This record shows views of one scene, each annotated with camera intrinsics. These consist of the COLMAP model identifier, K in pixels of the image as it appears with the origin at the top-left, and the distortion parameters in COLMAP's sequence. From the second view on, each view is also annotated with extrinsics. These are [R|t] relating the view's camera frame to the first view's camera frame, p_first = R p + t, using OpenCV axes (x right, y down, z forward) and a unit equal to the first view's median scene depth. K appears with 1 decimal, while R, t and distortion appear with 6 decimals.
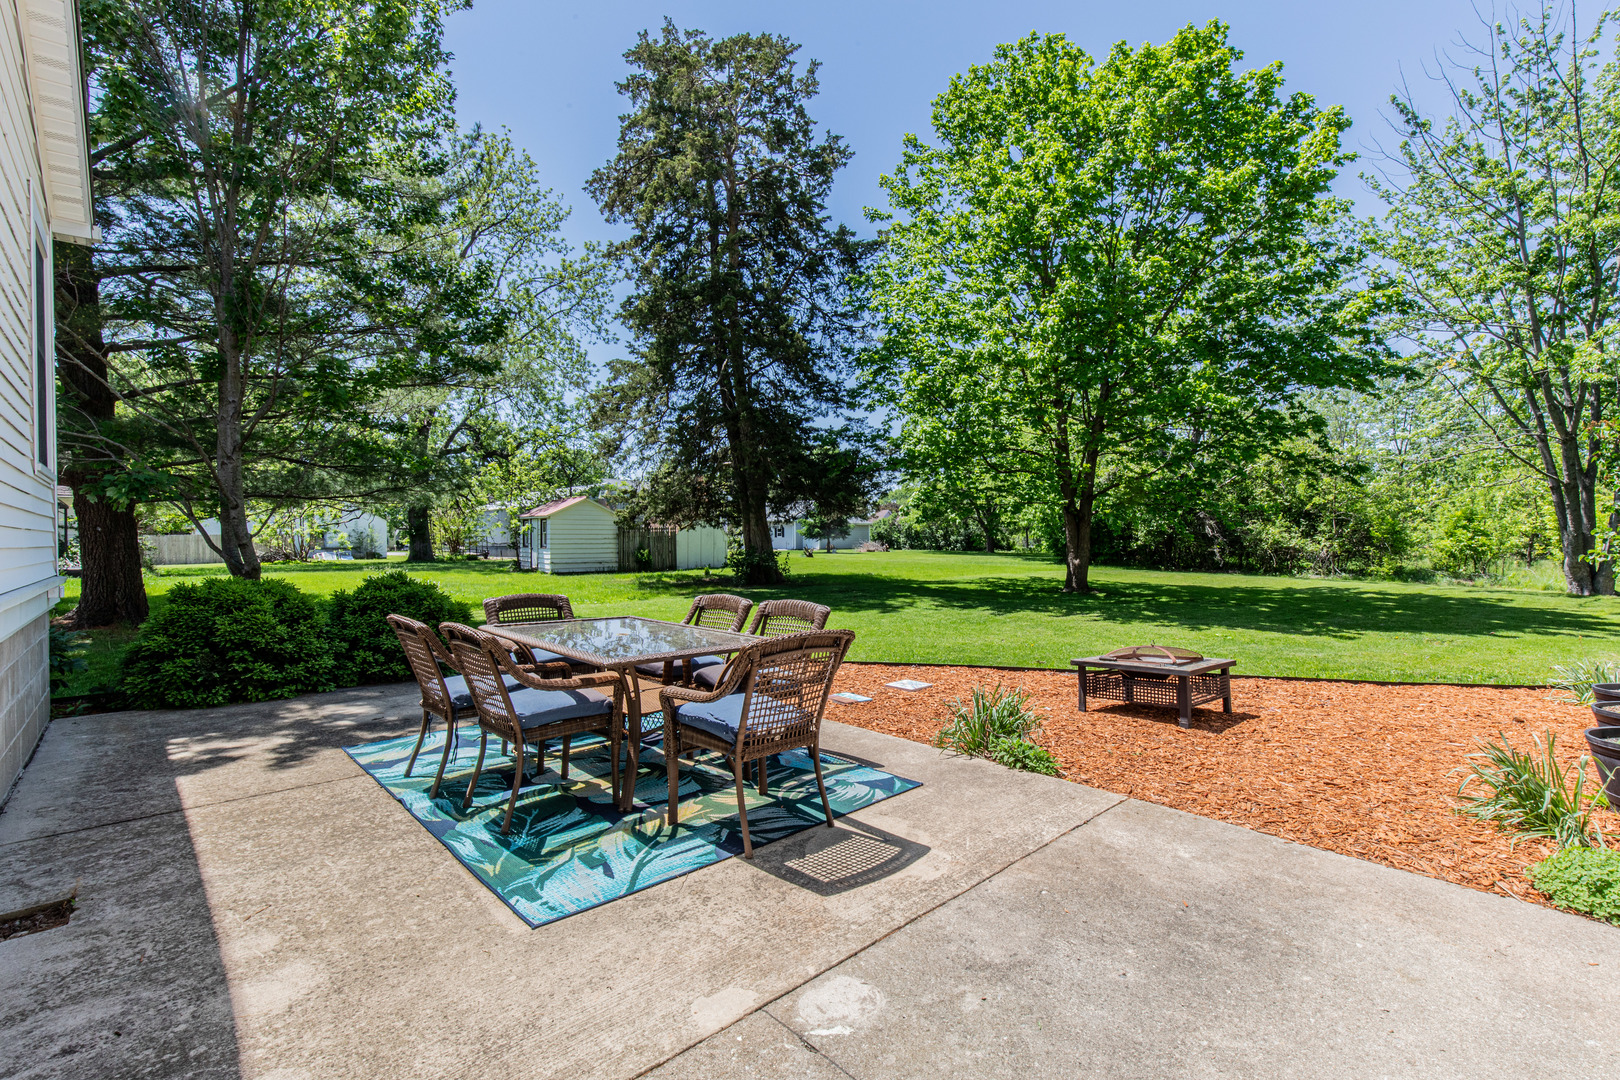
lens RADIAL K [[725.5, 0, 810.0], [0, 725.5, 540.0], [0, 0, 1]] dist [-0.000741, -0.000168]
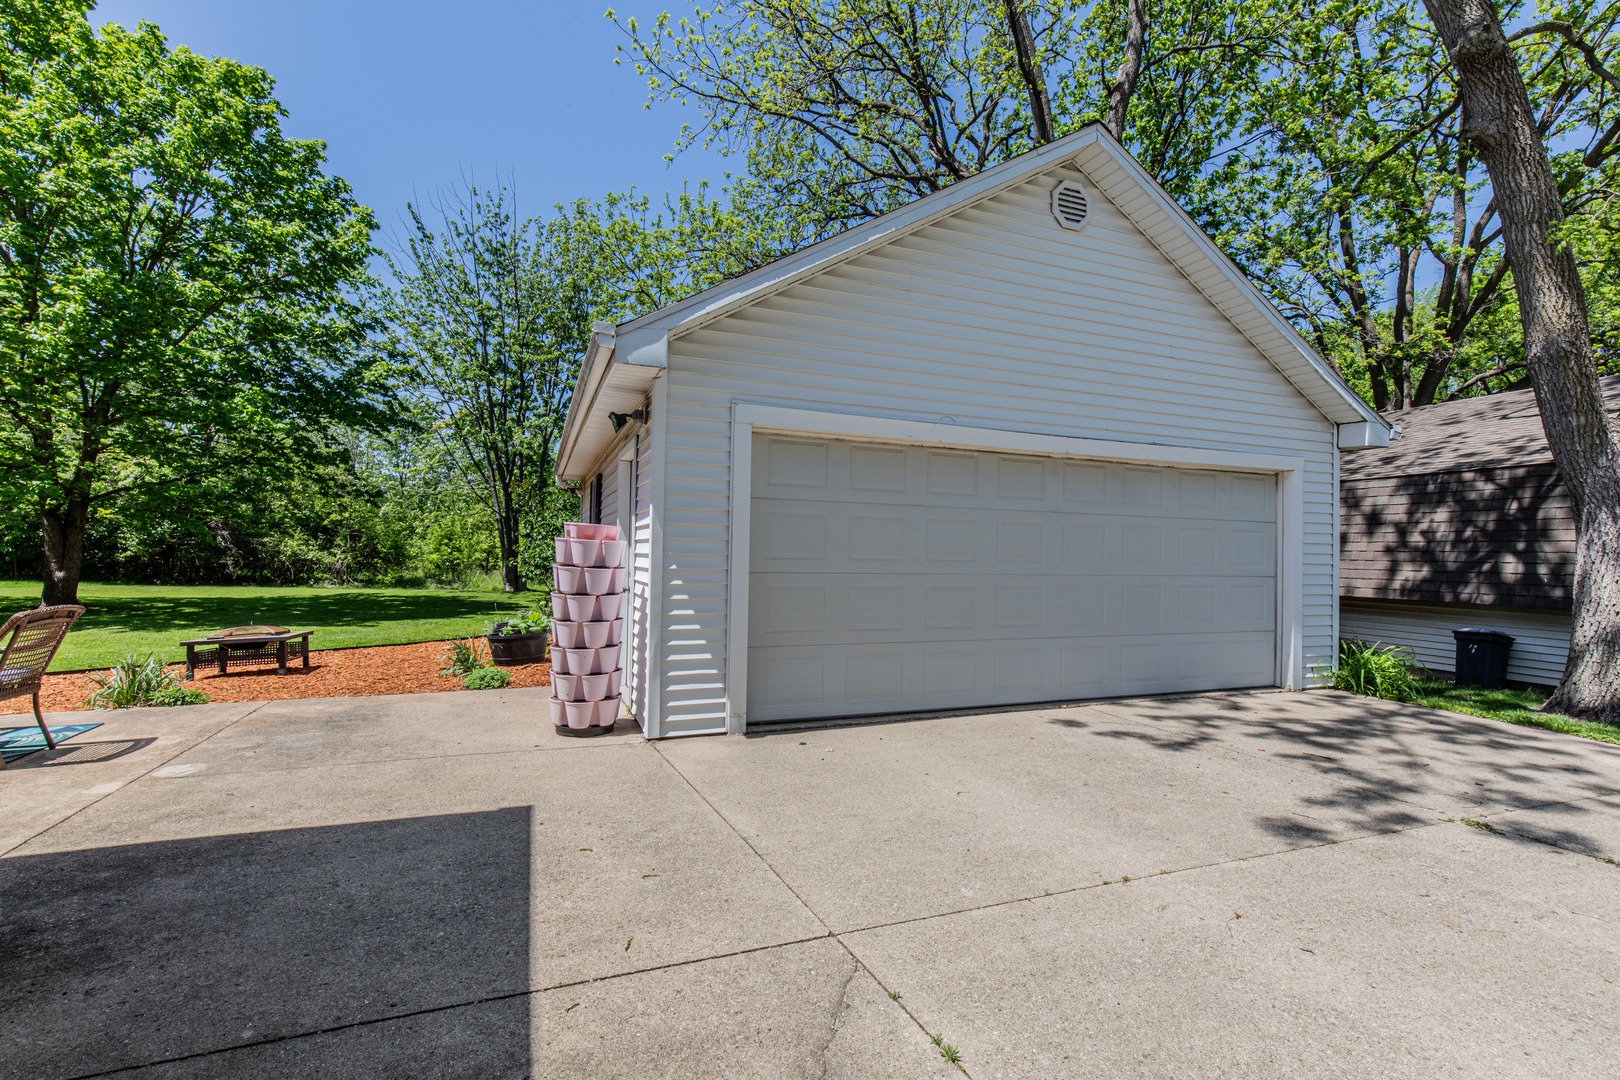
lens RADIAL K [[726.8, 0, 810.0], [0, 726.8, 540.0], [0, 0, 1]] dist [0.022944, 0.000027]
pose [[0.366398, 0.030635, 0.929954, -0.114809], [-0.013599, 0.999527, -0.027569, 0.002080], [-0.930359, -0.002545, 0.366642, -0.128220]]
